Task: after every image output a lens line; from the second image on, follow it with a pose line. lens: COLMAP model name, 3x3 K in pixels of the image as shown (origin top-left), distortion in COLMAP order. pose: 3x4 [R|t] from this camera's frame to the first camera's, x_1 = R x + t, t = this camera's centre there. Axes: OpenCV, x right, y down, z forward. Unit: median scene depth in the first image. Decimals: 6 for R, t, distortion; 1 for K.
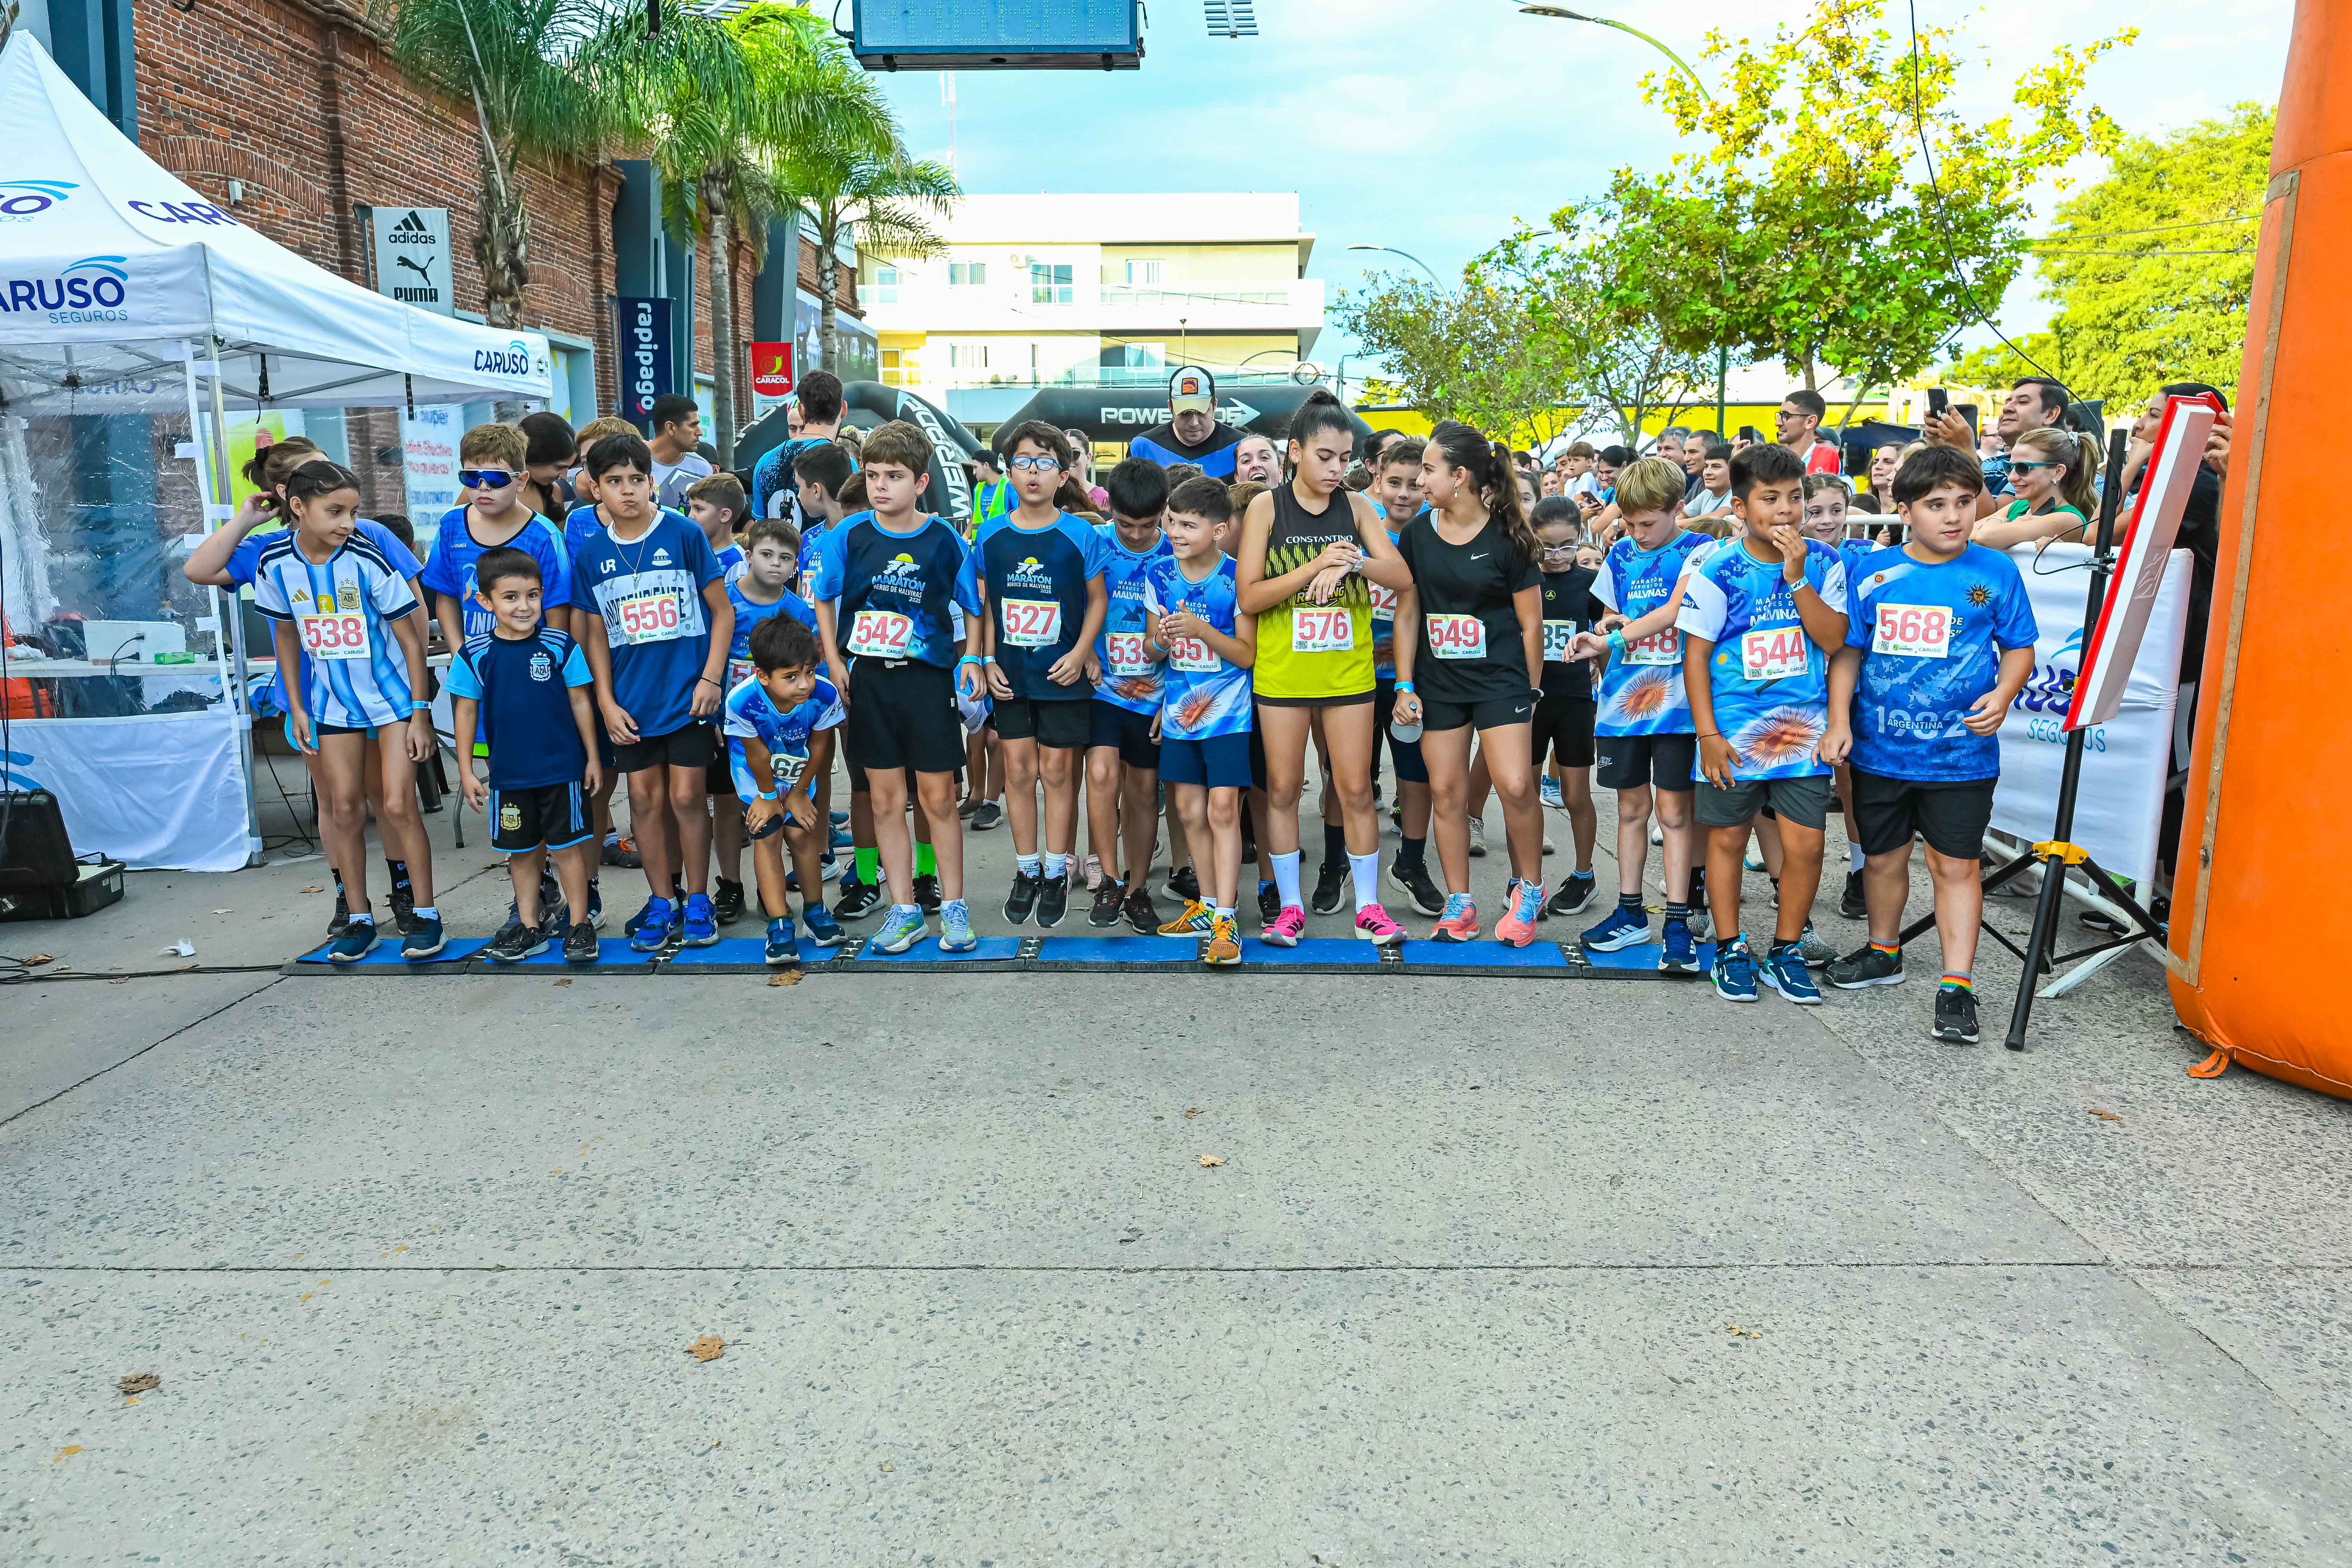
lens RADIAL K [[1587.6, 0, 1176.0], [0, 1587.6, 784.0], [0, 0, 1]] dist [0.001035, -0.001621]
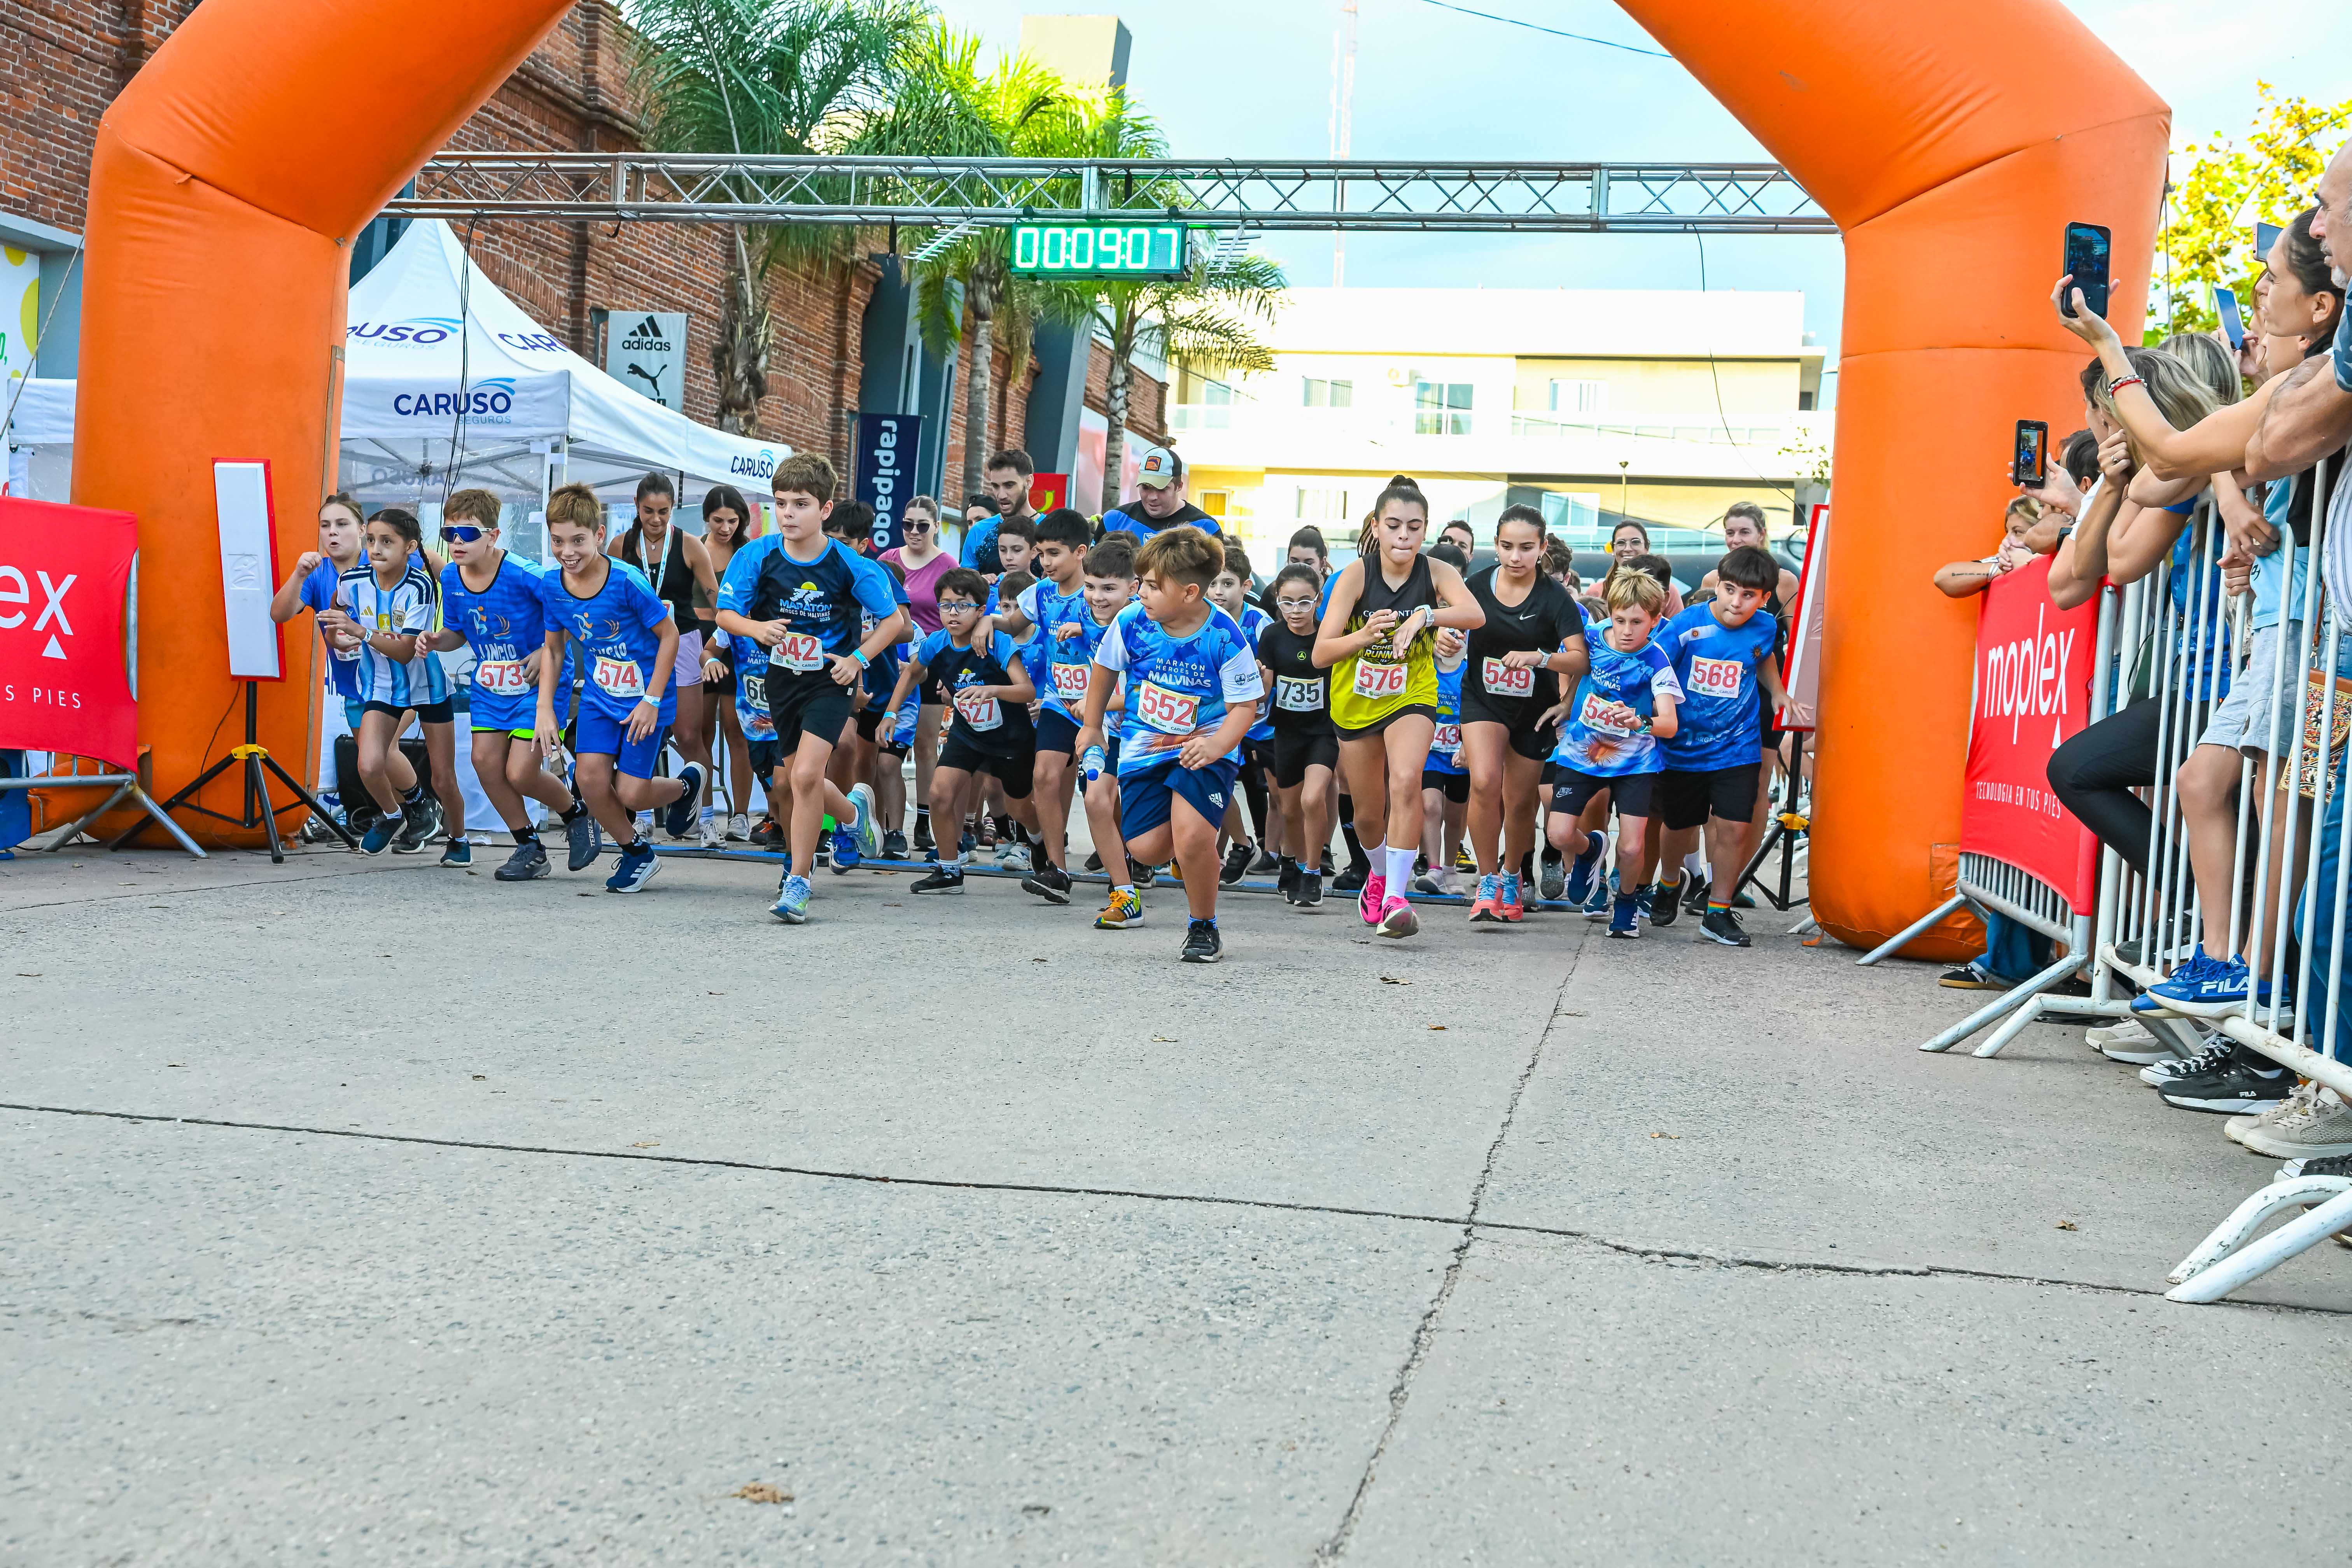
lens RADIAL K [[2488.5, 0, 1176.0], [0, 2488.5, 784.0], [0, 0, 1]] dist [-0.007776, -0.011133]
pose [[0.979736, 0.052937, -0.193170, 0.108853], [-0.082039, 0.985889, -0.145920, 0.091729], [0.182720, 0.158811, 0.970254, -0.302841]]
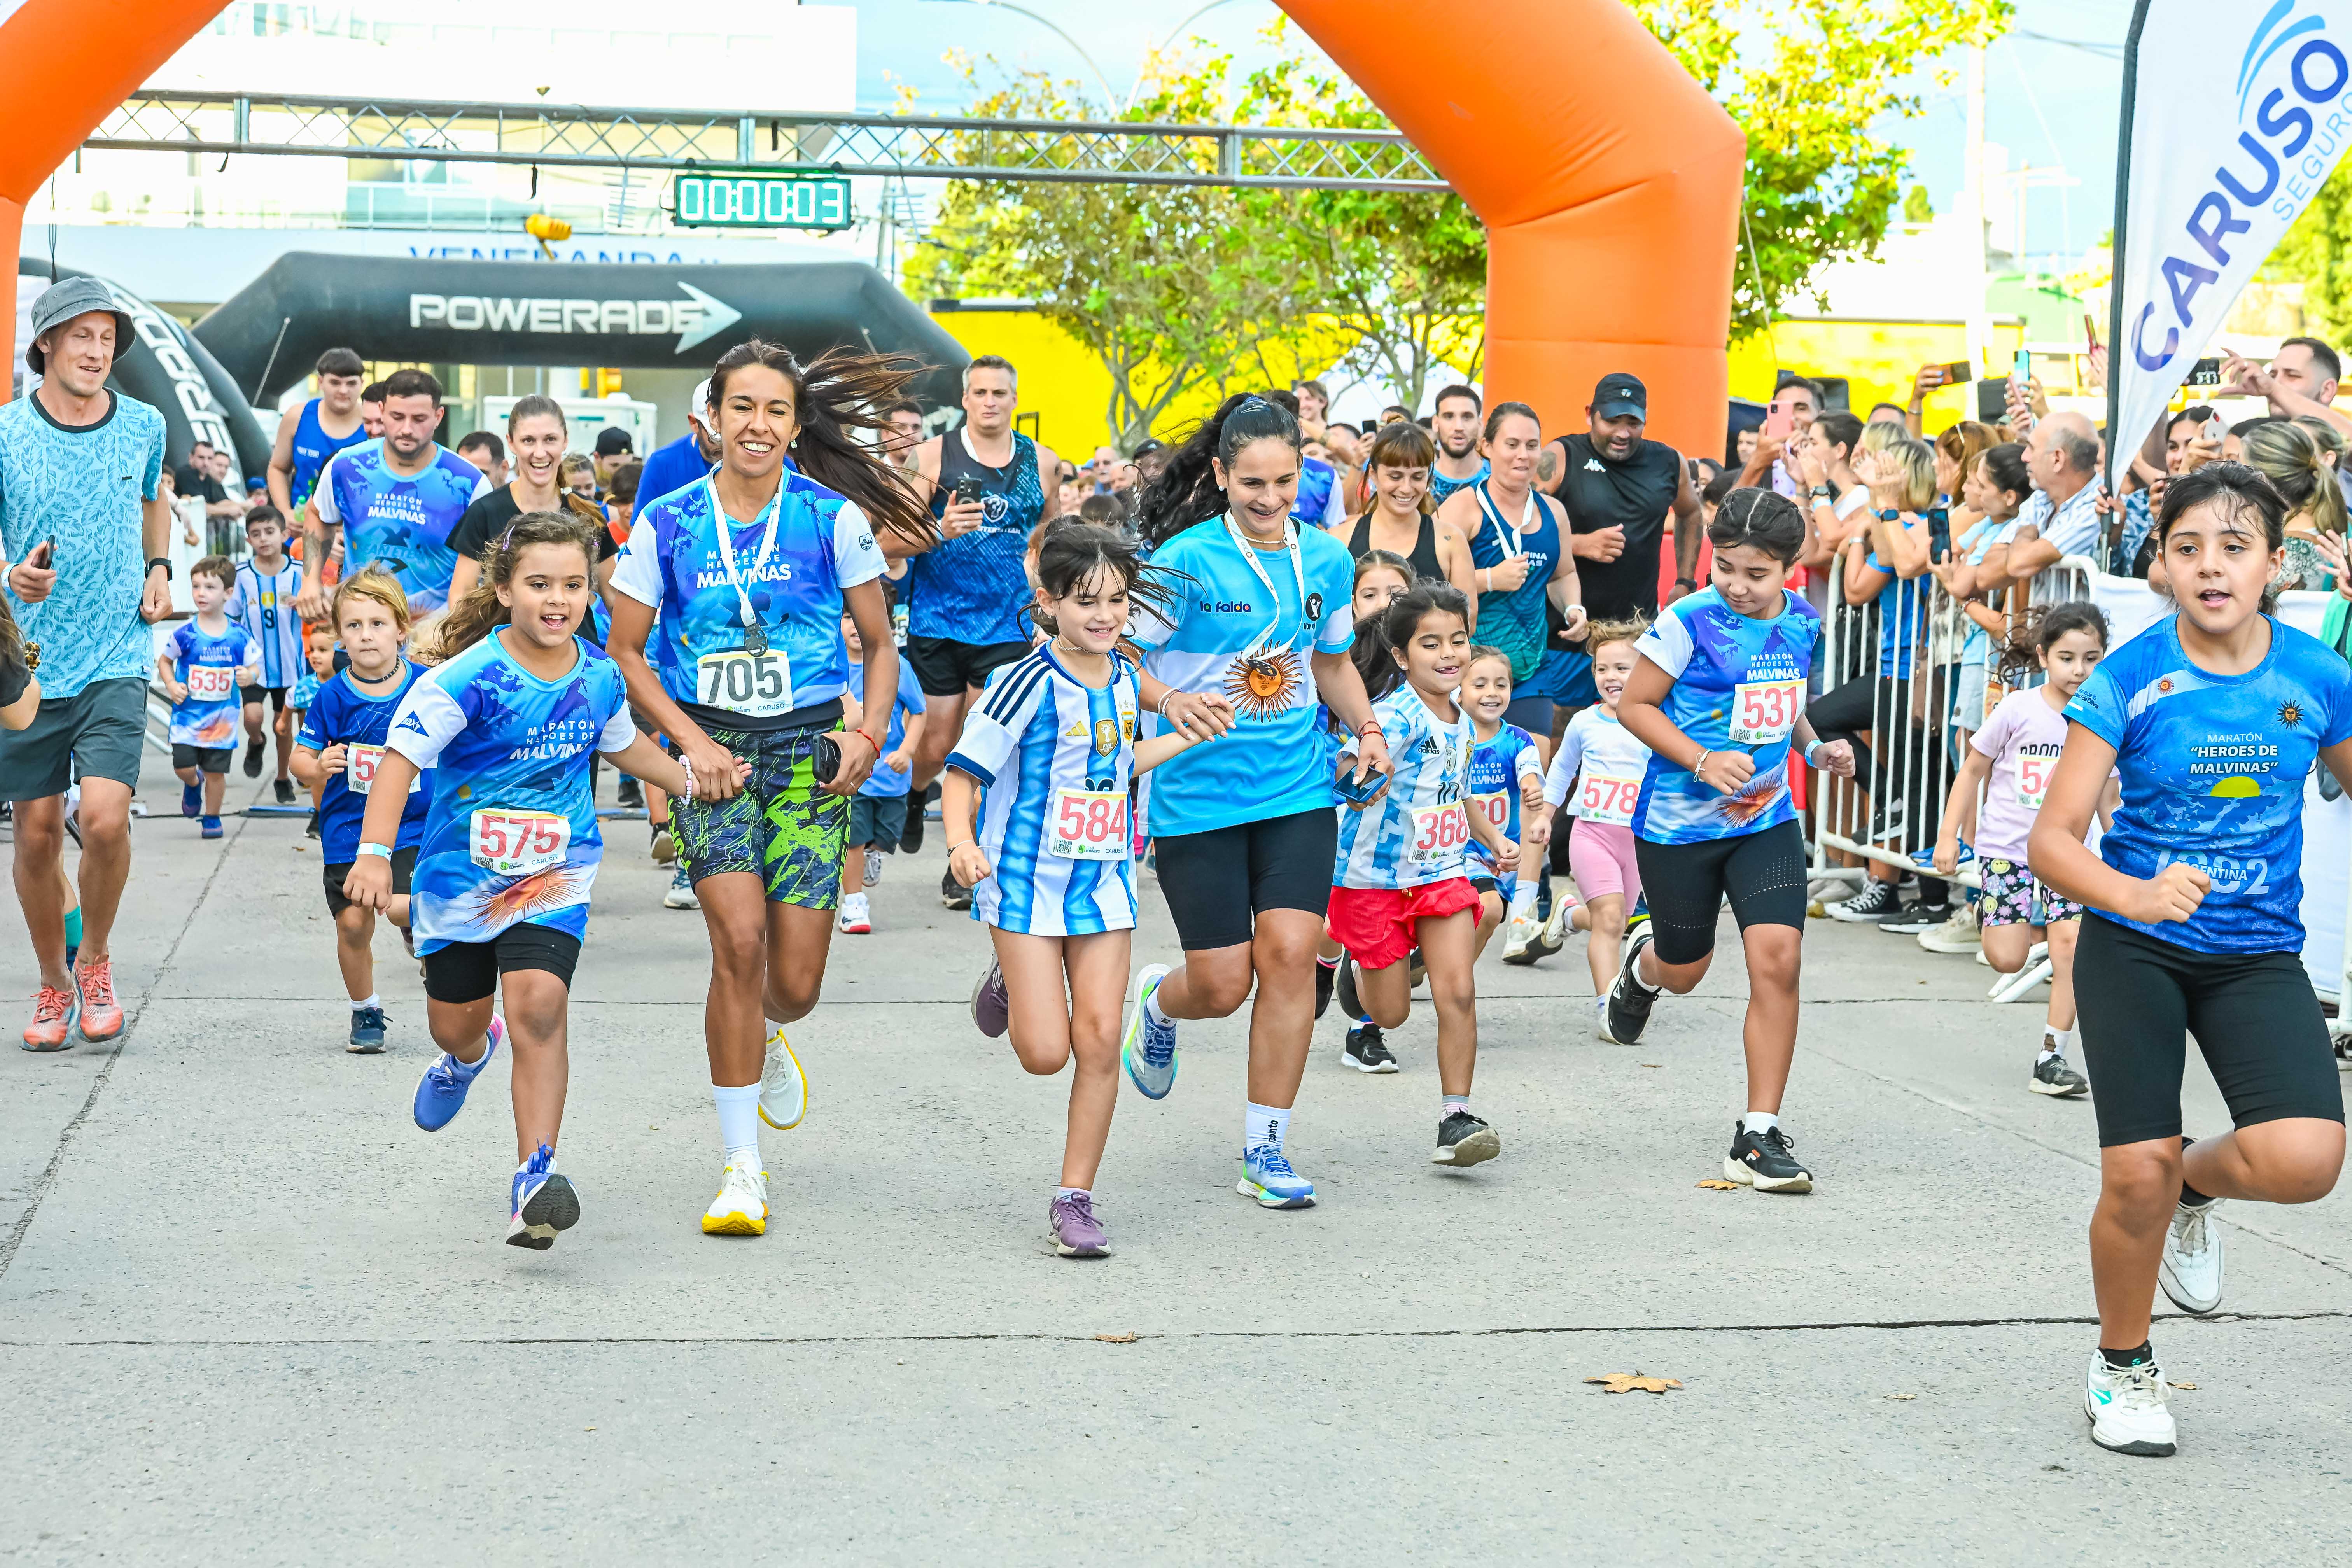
lens RADIAL K [[4376.7, 0, 1185.1], [0, 4376.7, 763.7], [0, 0, 1]] dist [-0.009117, -0.045719]
pose [[0.984754, 0.008048, 0.173764, -0.107143], [0.011699, 0.993604, -0.112316, 0.135725], [-0.173557, 0.112637, 0.978361, -0.778565]]
